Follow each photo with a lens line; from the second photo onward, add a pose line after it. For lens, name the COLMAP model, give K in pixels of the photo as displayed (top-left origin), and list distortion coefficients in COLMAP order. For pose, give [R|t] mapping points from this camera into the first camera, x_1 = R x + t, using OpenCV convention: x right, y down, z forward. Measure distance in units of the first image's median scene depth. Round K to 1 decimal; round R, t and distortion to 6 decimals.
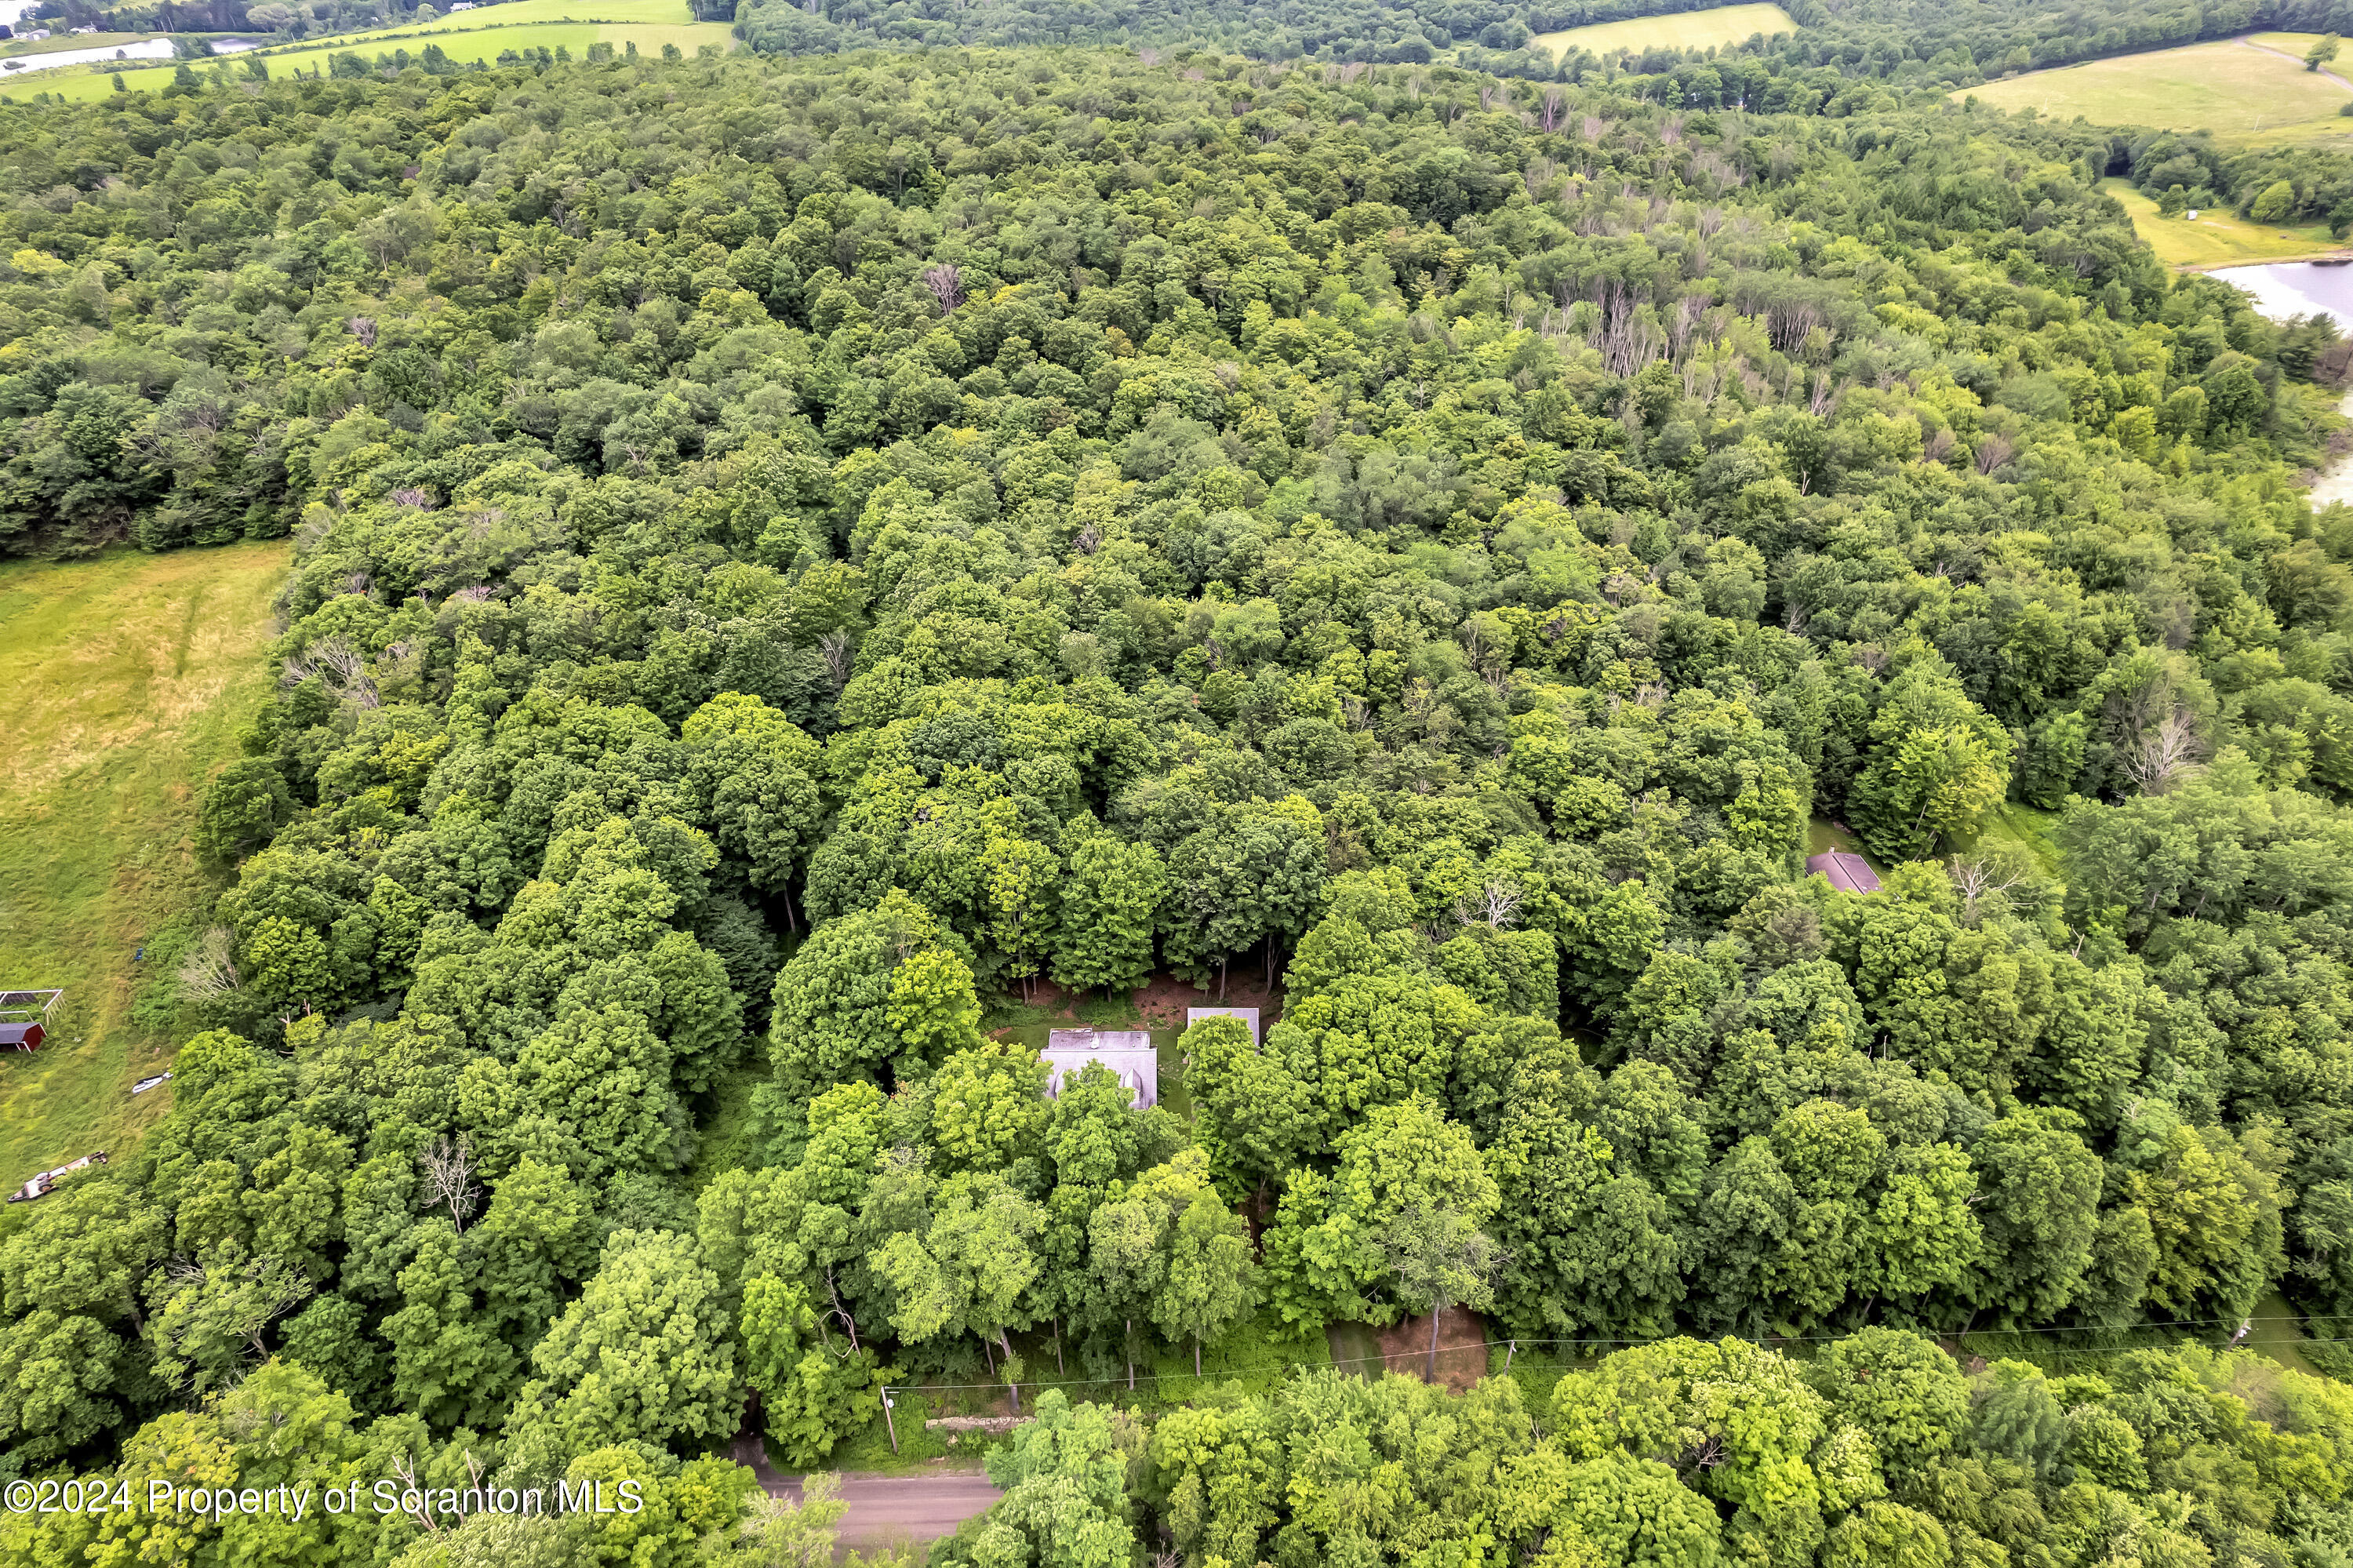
lens RADIAL K [[1509.9, 0, 1176.5], [0, 1509.9, 784.0], [0, 0, 1]] dist [-0.072596, 0.071912]
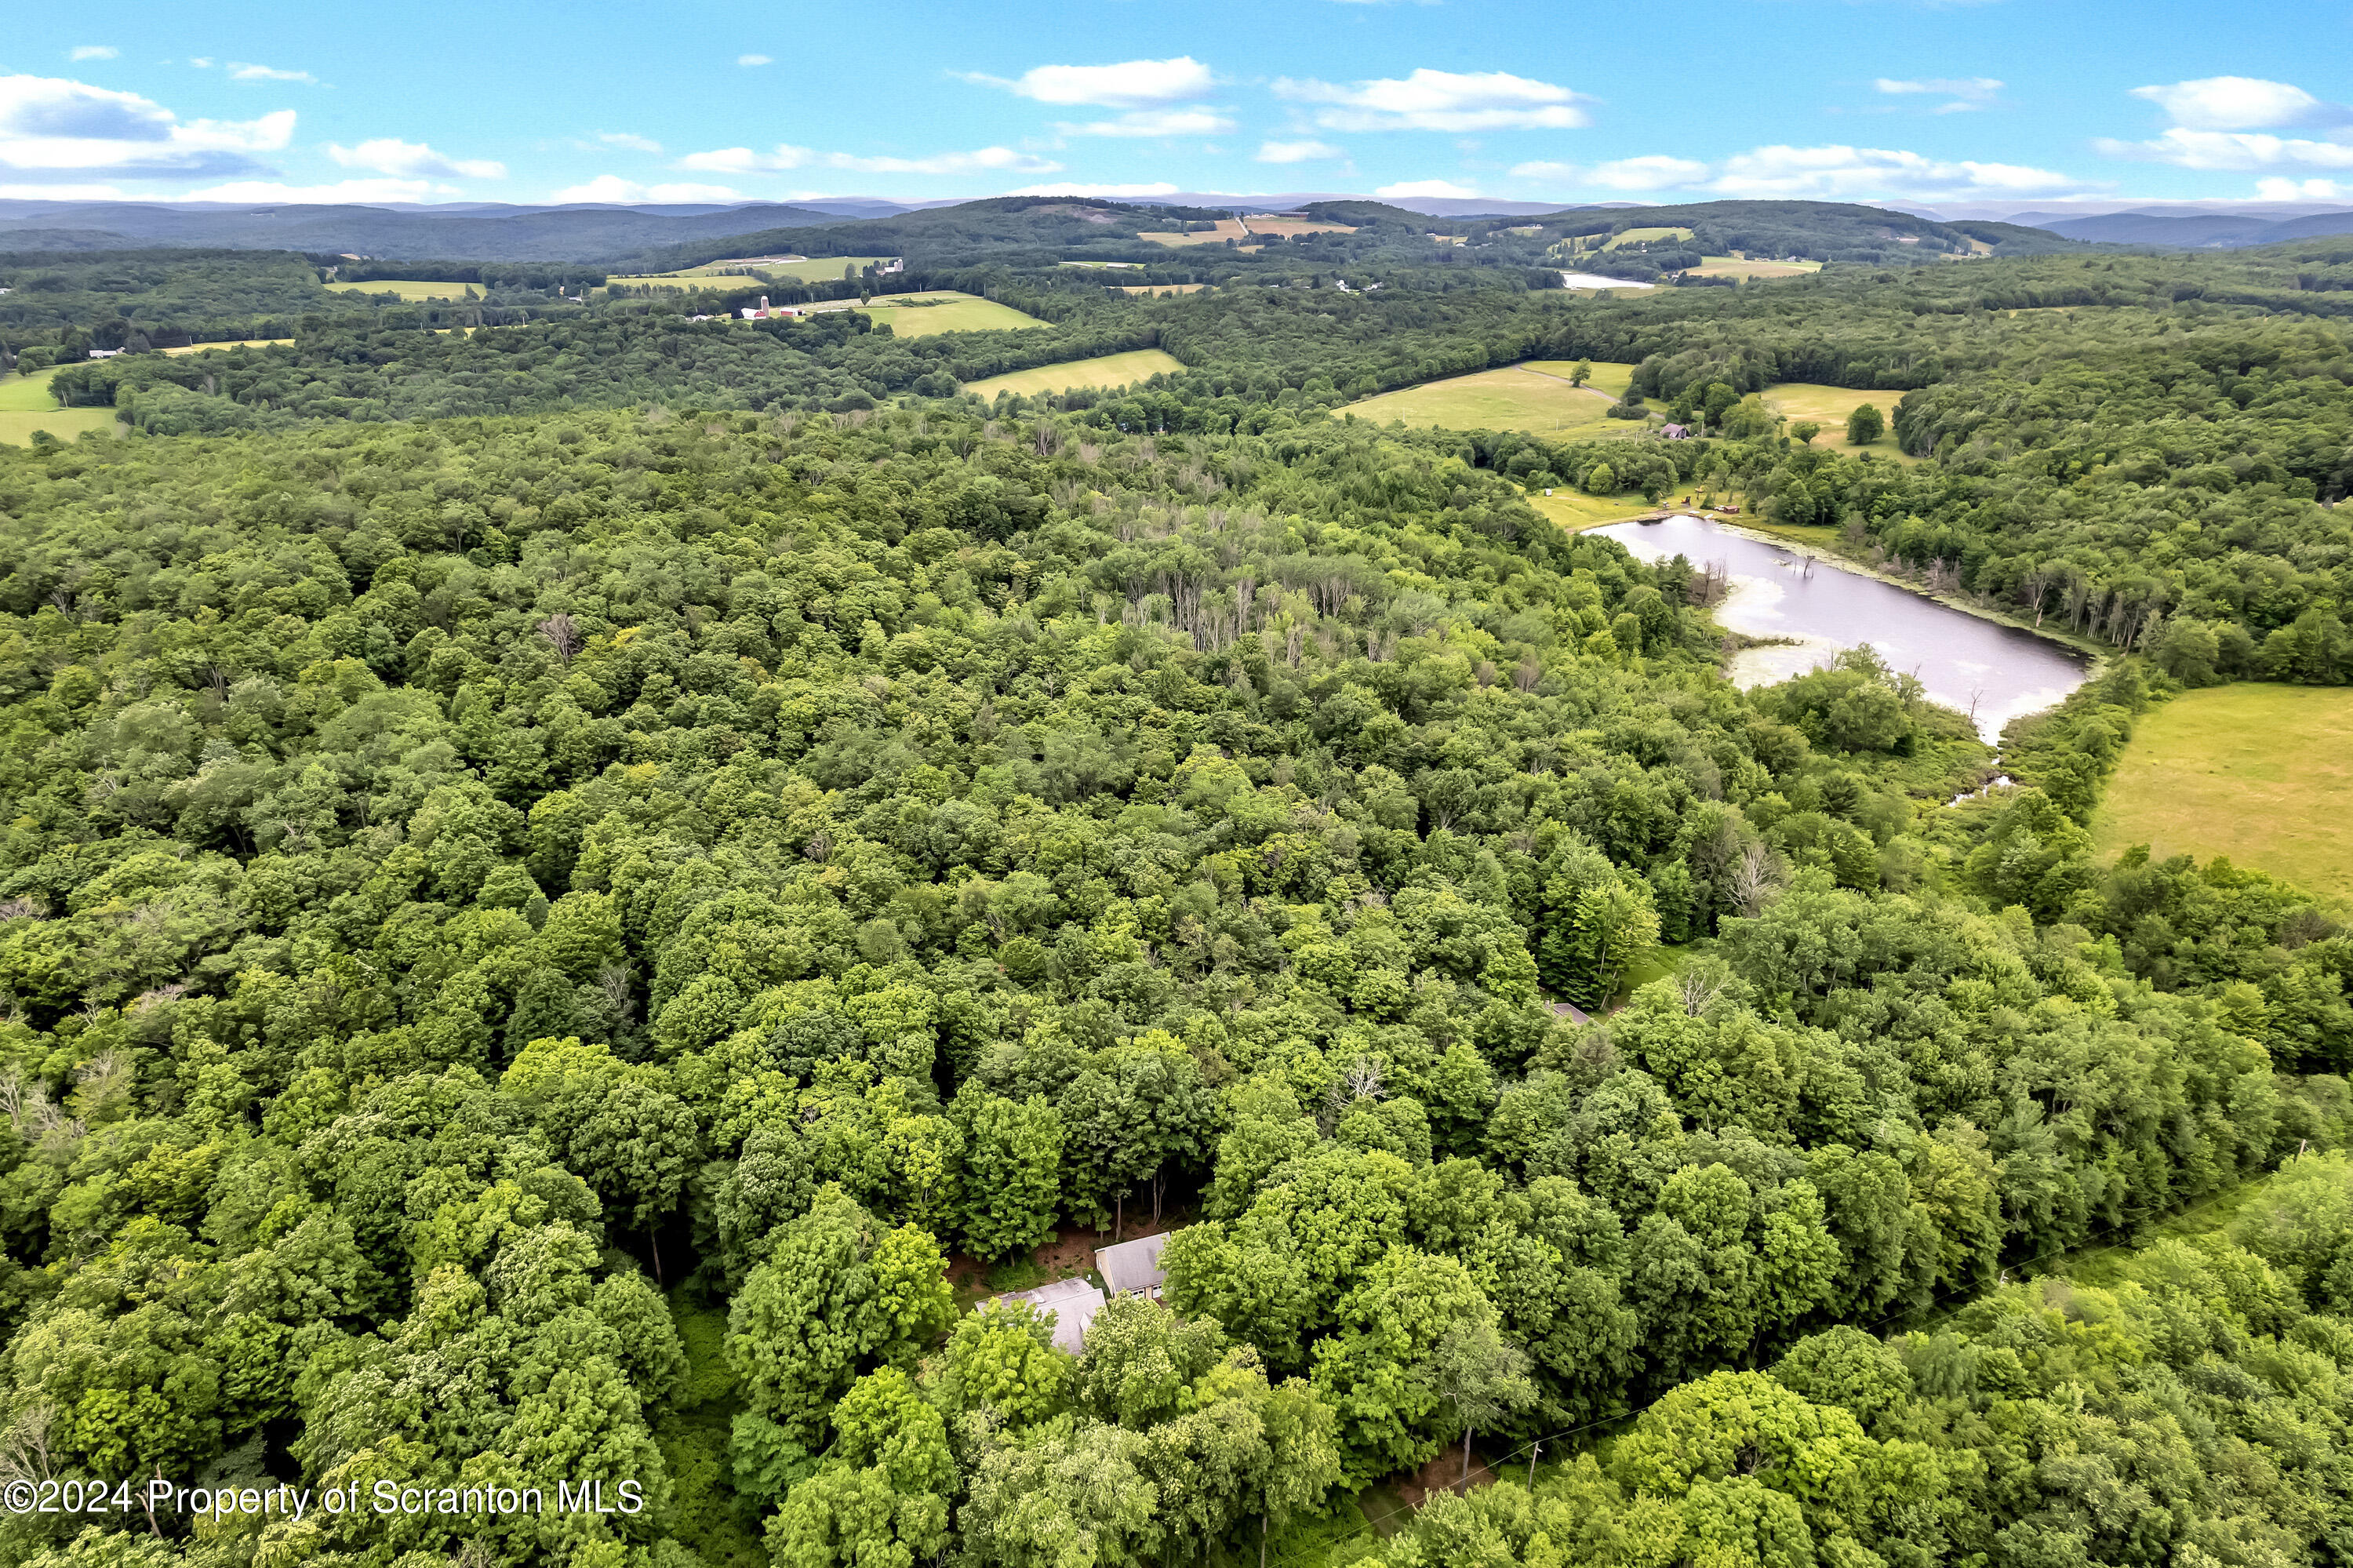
lens RADIAL K [[1509.9, 0, 1176.5], [0, 1509.9, 784.0], [0, 0, 1]] dist [-0.072596, 0.071912]
pose [[0.929903, -0.129911, 0.344098, -0.183700], [0.198505, 0.964858, -0.172177, 0.020701], [-0.309638, 0.228413, 0.923012, -0.026694]]
